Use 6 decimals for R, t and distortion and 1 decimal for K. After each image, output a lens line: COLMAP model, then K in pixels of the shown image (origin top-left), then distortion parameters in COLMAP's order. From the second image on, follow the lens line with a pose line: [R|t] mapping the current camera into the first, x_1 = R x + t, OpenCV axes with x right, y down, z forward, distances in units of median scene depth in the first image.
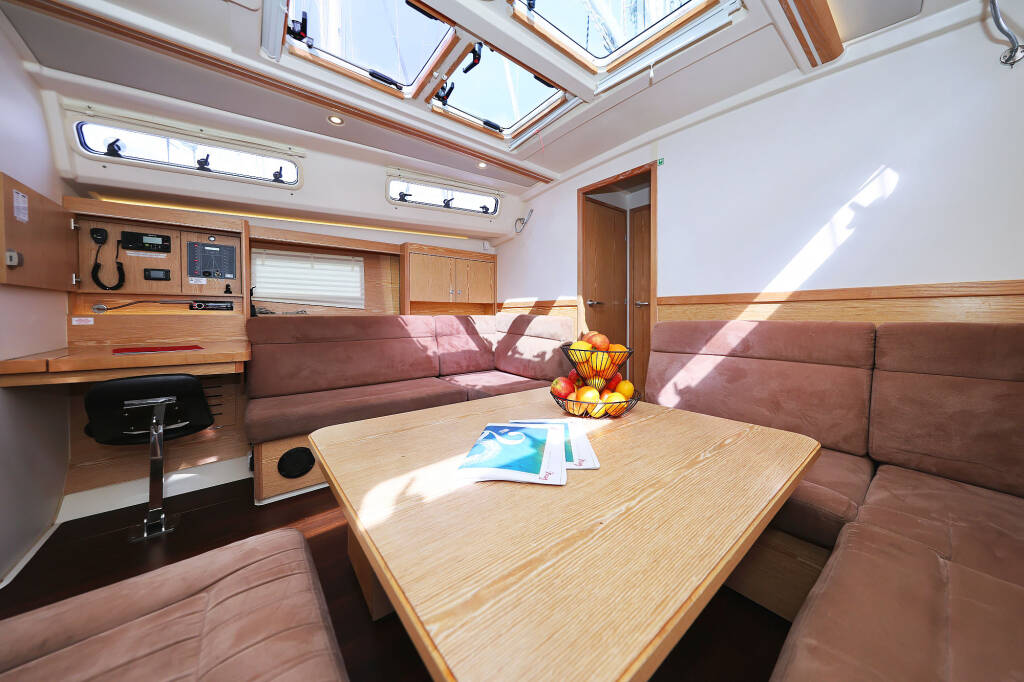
lens RADIAL K [[327.7, 0, 515.8], [0, 327.7, 321.3], [0, 0, 1]] dist [0.001582, 0.000130]
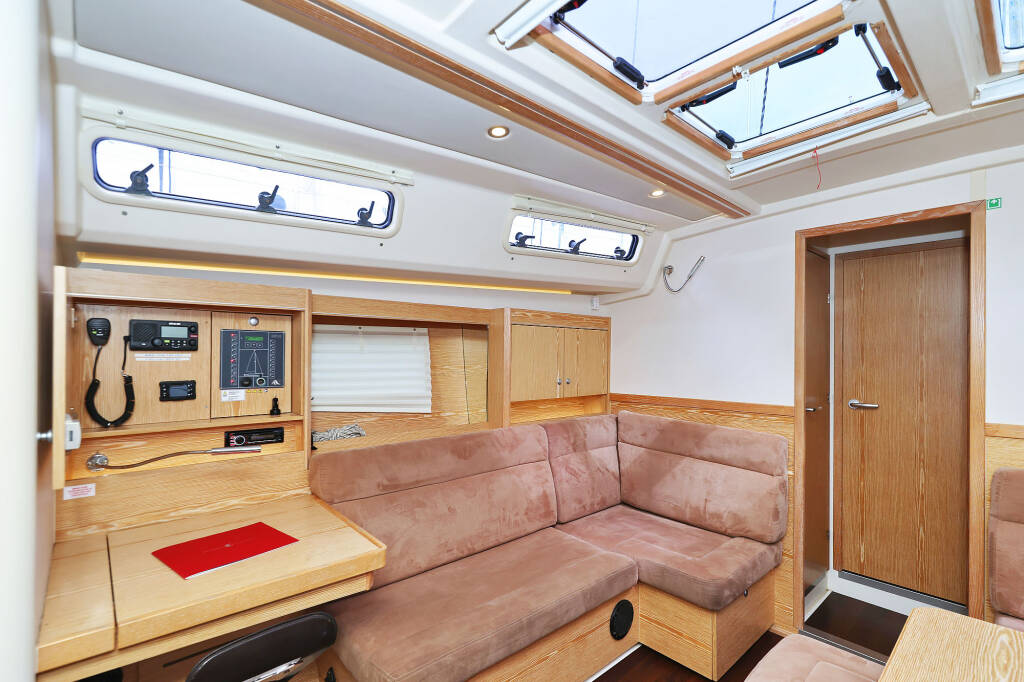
lens RADIAL K [[469.3, 0, 481.5], [0, 469.3, 358.2], [0, 0, 1]] dist [-0.000018, 0.000282]
pose [[0.999576, 0.008039, 0.027970, -0.554222], [-0.007595, 0.999844, -0.015943, -0.179657], [-0.028094, 0.015724, 0.999482, 0.158143]]
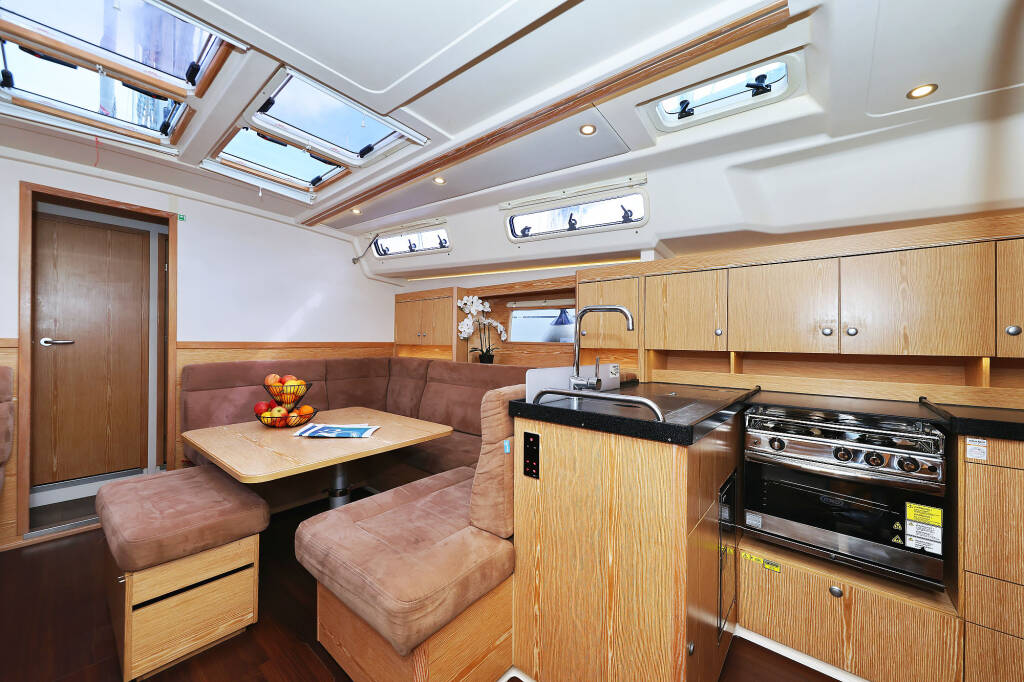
lens RADIAL K [[368.2, 0, 522.3], [0, 368.2, 341.0], [0, 0, 1]] dist [0.001116, 0.000095]
pose [[-0.213020, -0.001468, 0.977047, -1.024425], [0.004773, 0.999985, 0.002543, -0.075396], [-0.977036, 0.005206, -0.213010, 0.160670]]
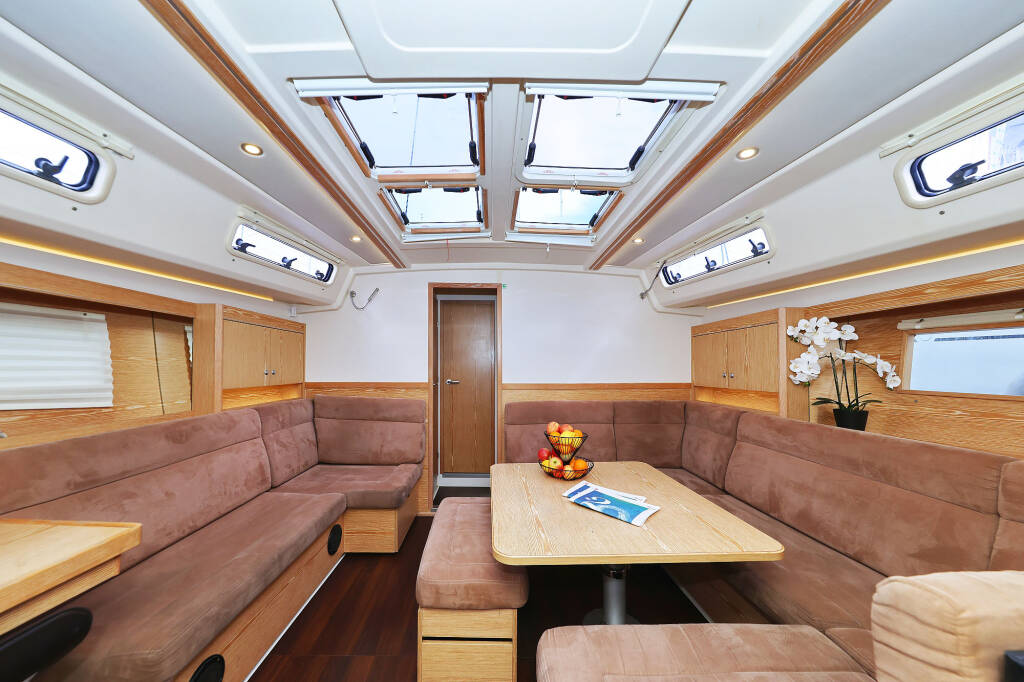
lens RADIAL K [[343.8, 0, 495.0], [0, 343.8, 364.2], [0, 0, 1]] dist [0.000175, -0.000052]
pose [[0.617022, 0.010379, 0.786877, -0.738905], [0.012788, 0.999649, -0.023212, -0.125595], [-0.786842, 0.024385, 0.616673, 0.149619]]
